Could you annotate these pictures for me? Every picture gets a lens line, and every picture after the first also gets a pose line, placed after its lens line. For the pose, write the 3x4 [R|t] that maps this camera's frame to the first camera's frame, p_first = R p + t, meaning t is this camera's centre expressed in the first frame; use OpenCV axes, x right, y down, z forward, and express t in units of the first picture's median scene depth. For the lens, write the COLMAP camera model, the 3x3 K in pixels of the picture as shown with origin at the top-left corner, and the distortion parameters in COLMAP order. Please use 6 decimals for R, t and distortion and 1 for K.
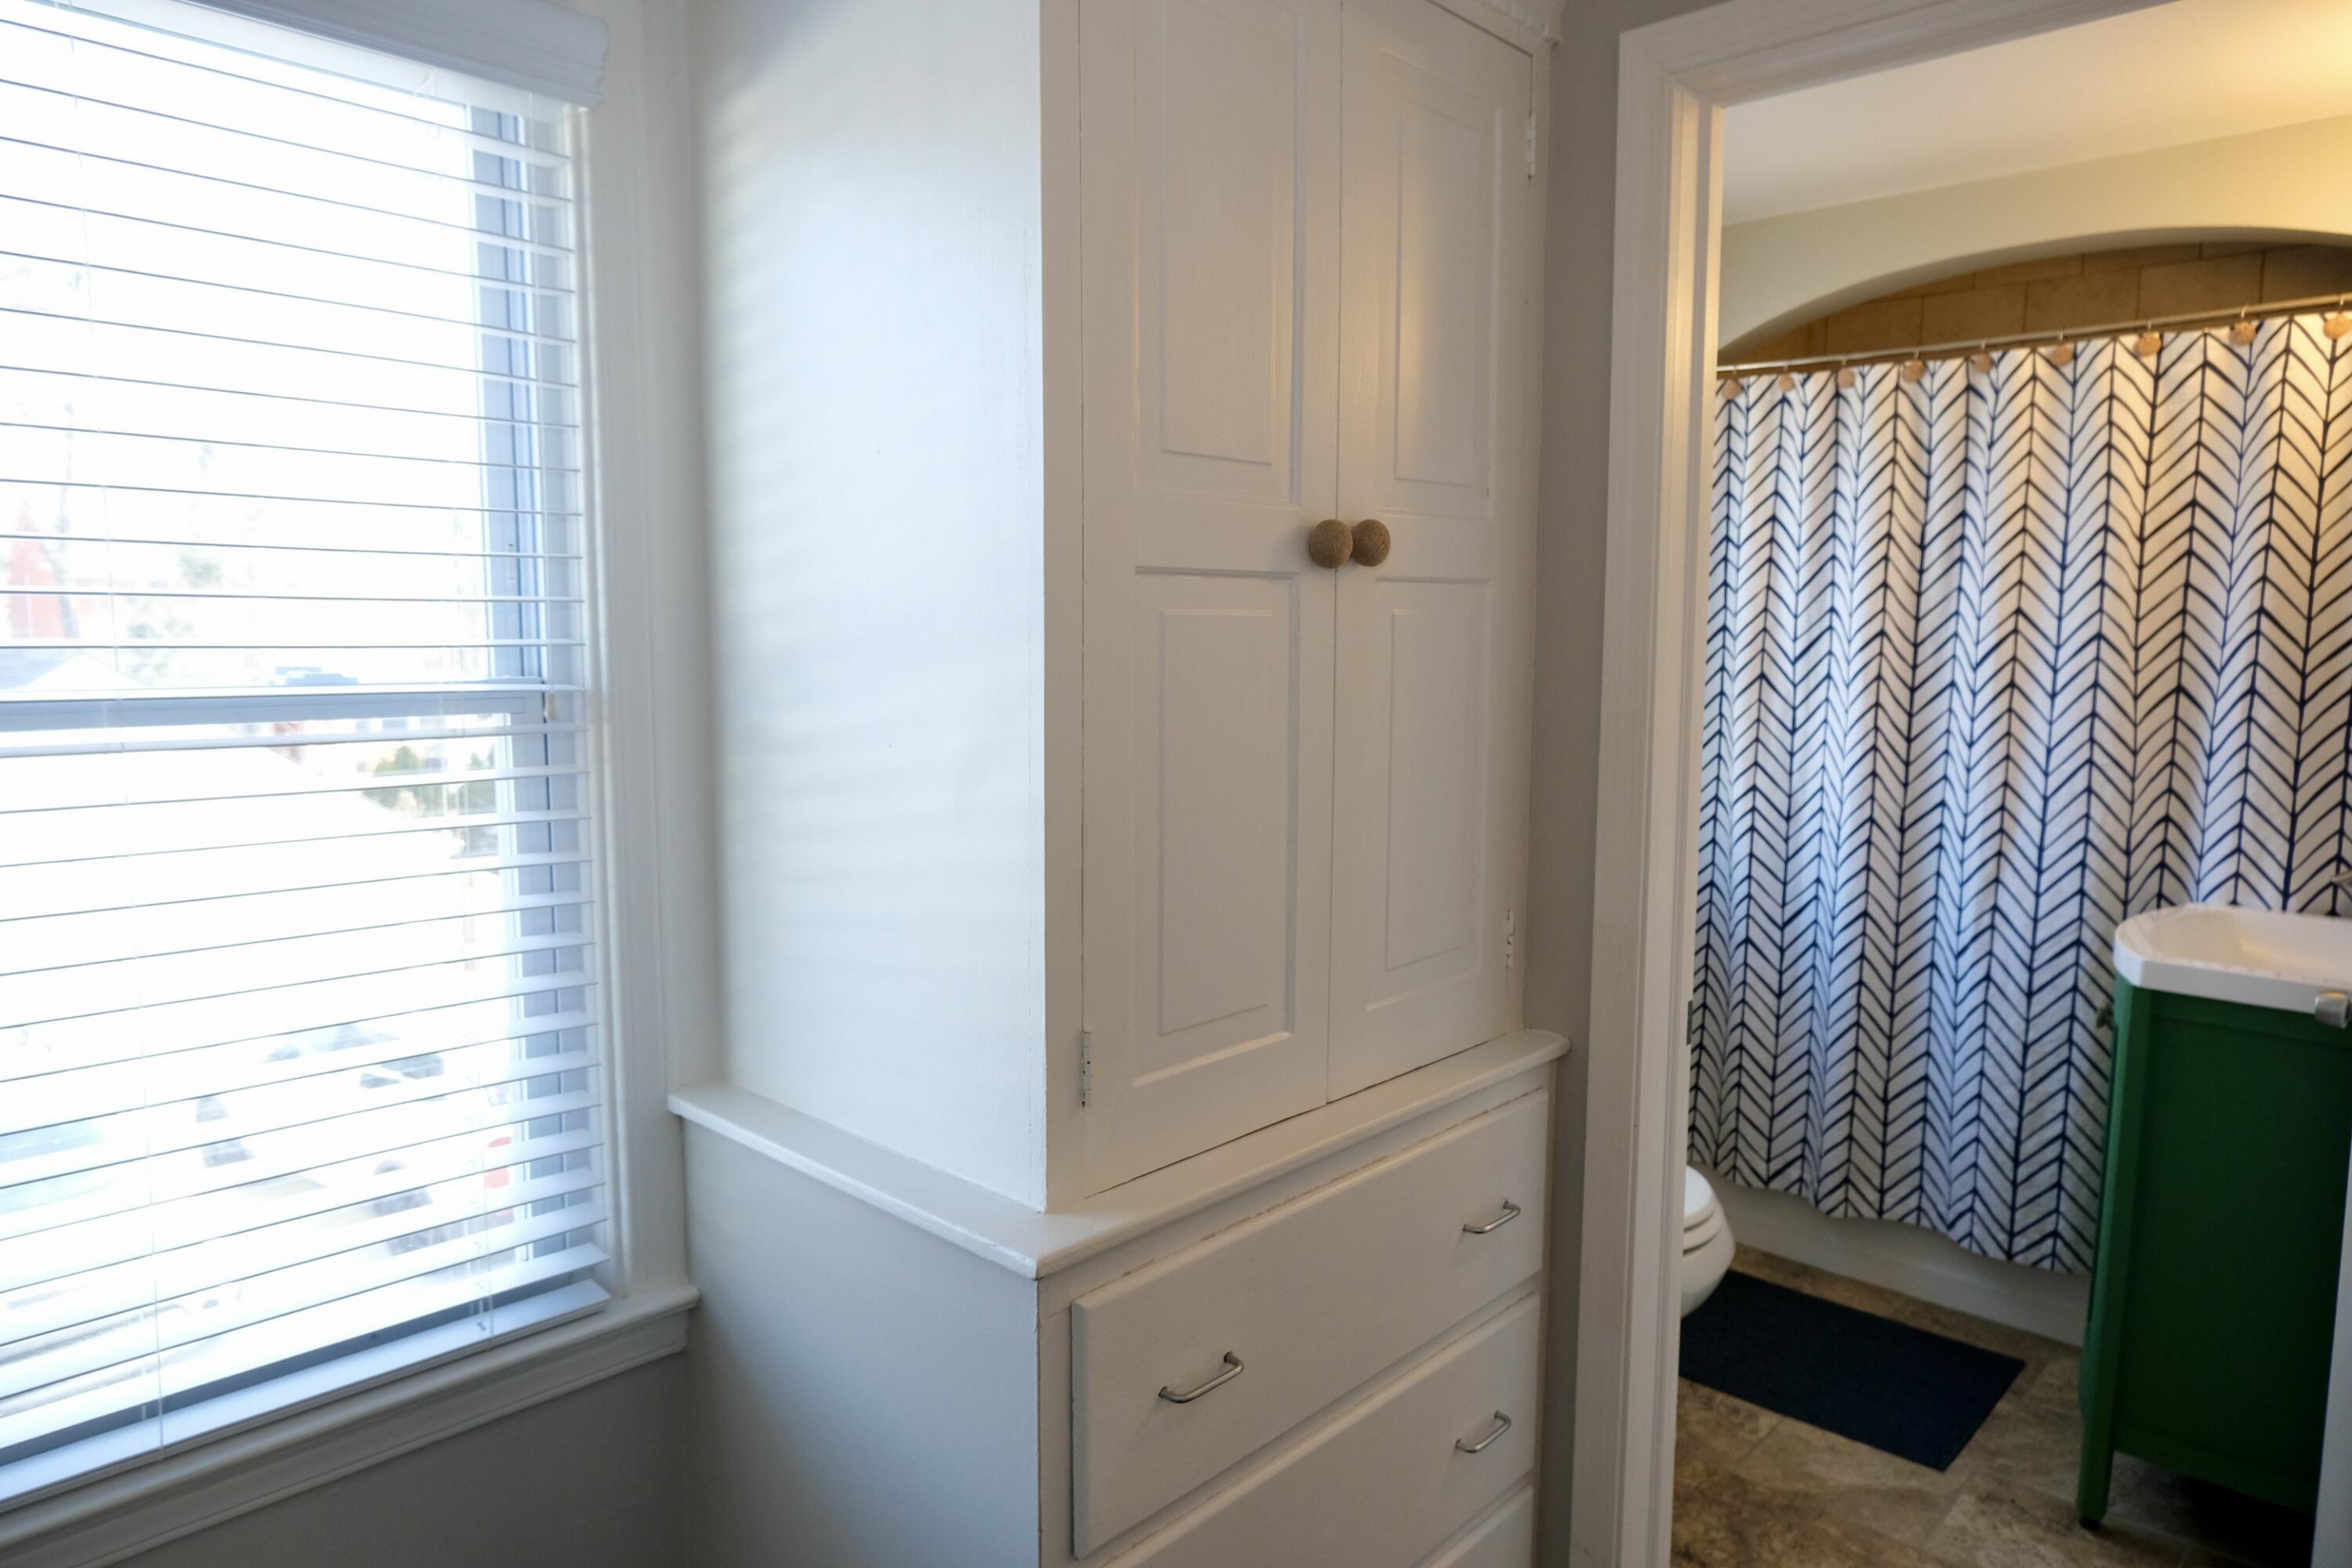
lens RADIAL K [[1459.2, 0, 1167.6], [0, 1459.2, 781.4], [0, 0, 1]] dist [-0.020582, 0.006347]
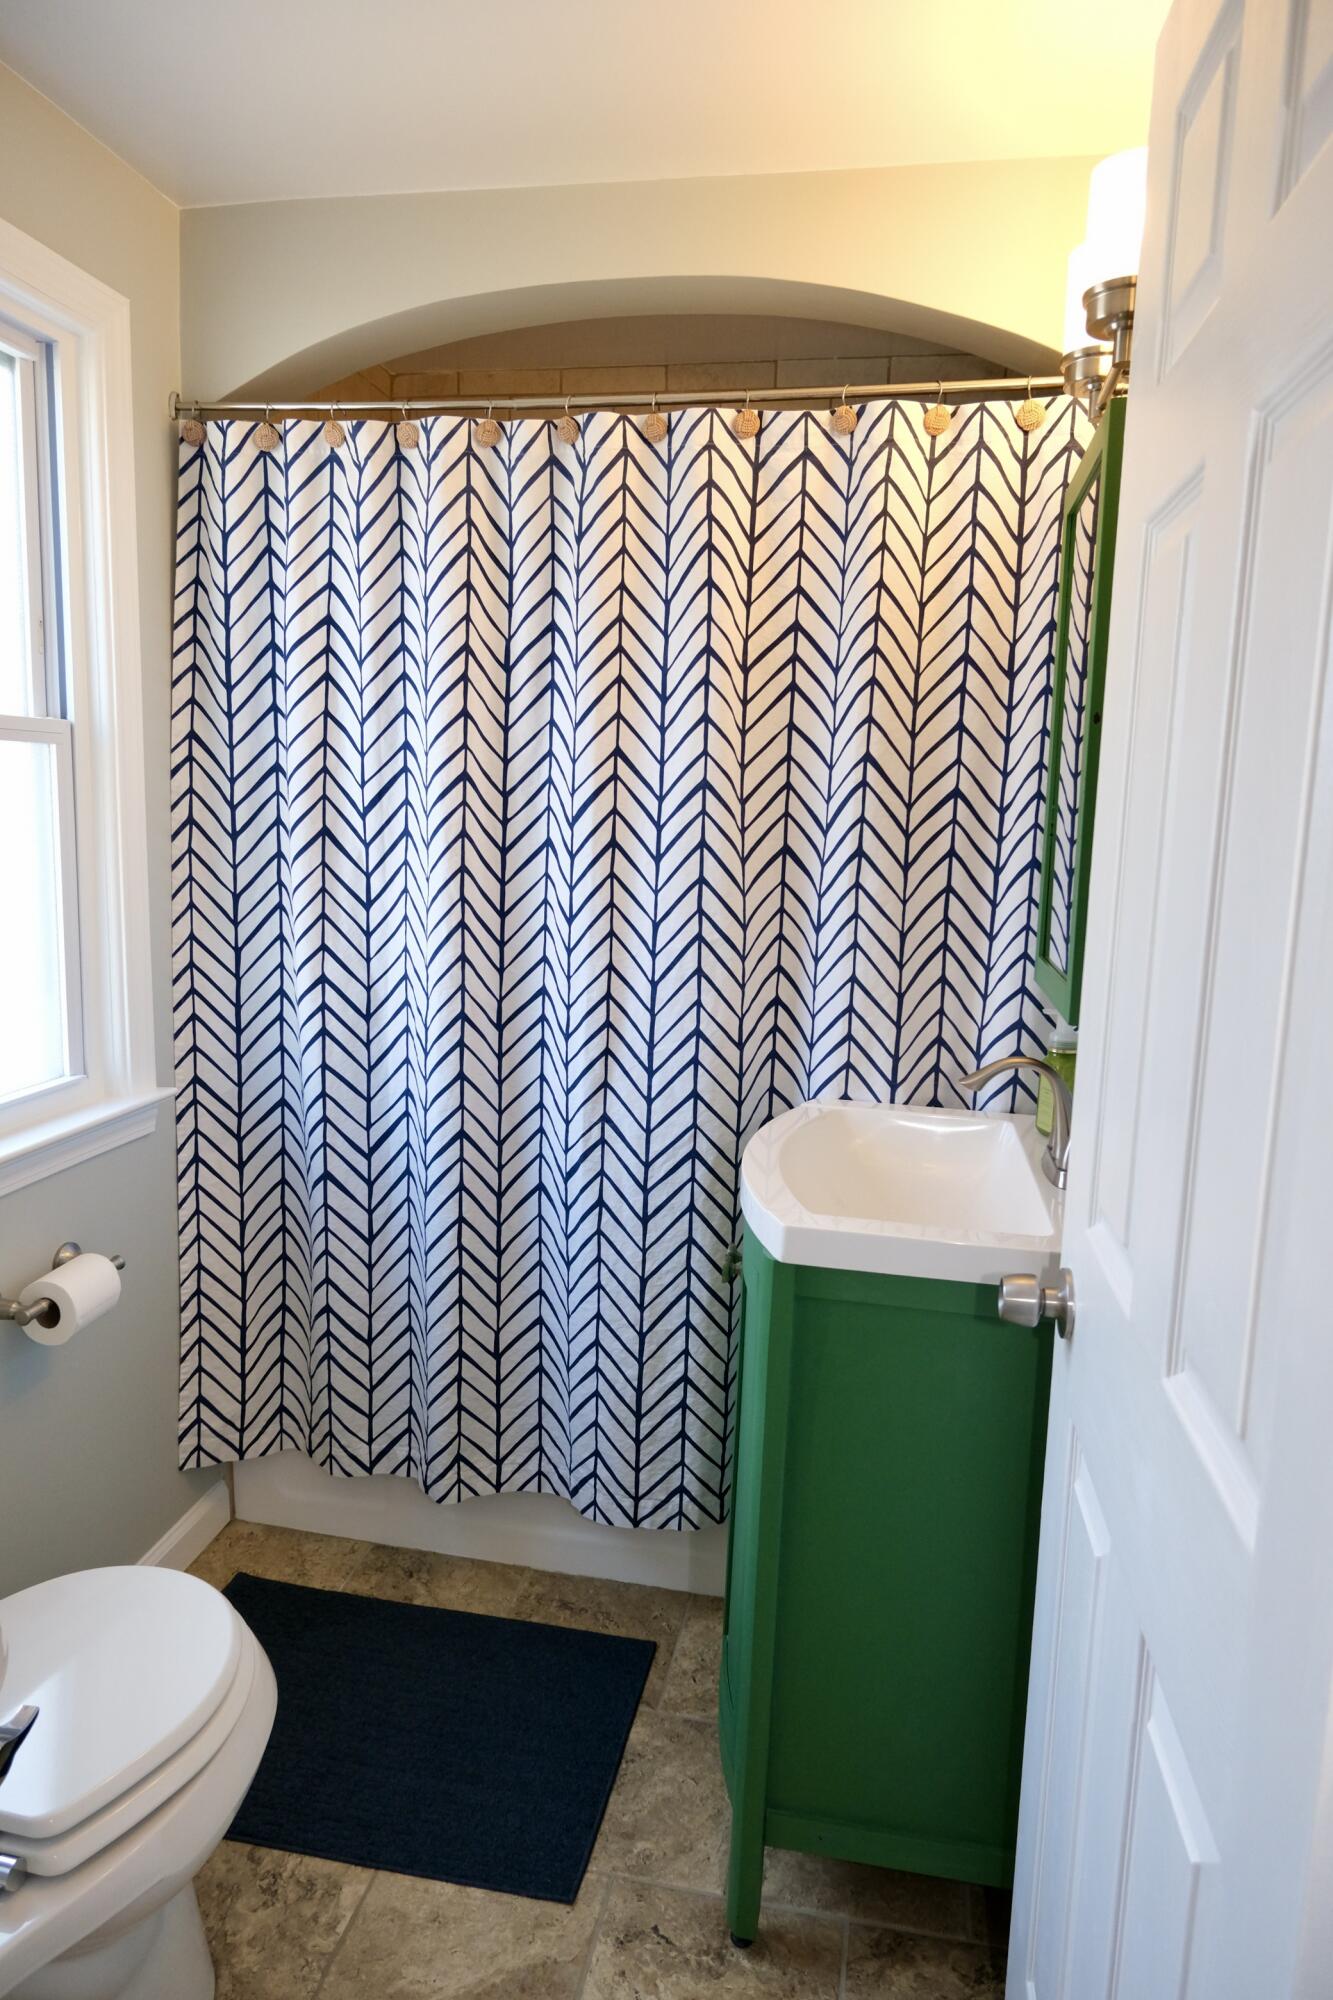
lens RADIAL K [[1240.8, 0, 671.1], [0, 1240.8, 1007.3], [0, 0, 1]] dist [-0.020582, 0.006347]
pose [[0.840787, -0.069985, 0.536823, 0.234404], [0.031603, 0.996263, 0.080384, -0.031178], [-0.540443, -0.050621, 0.839857, 0.401456]]
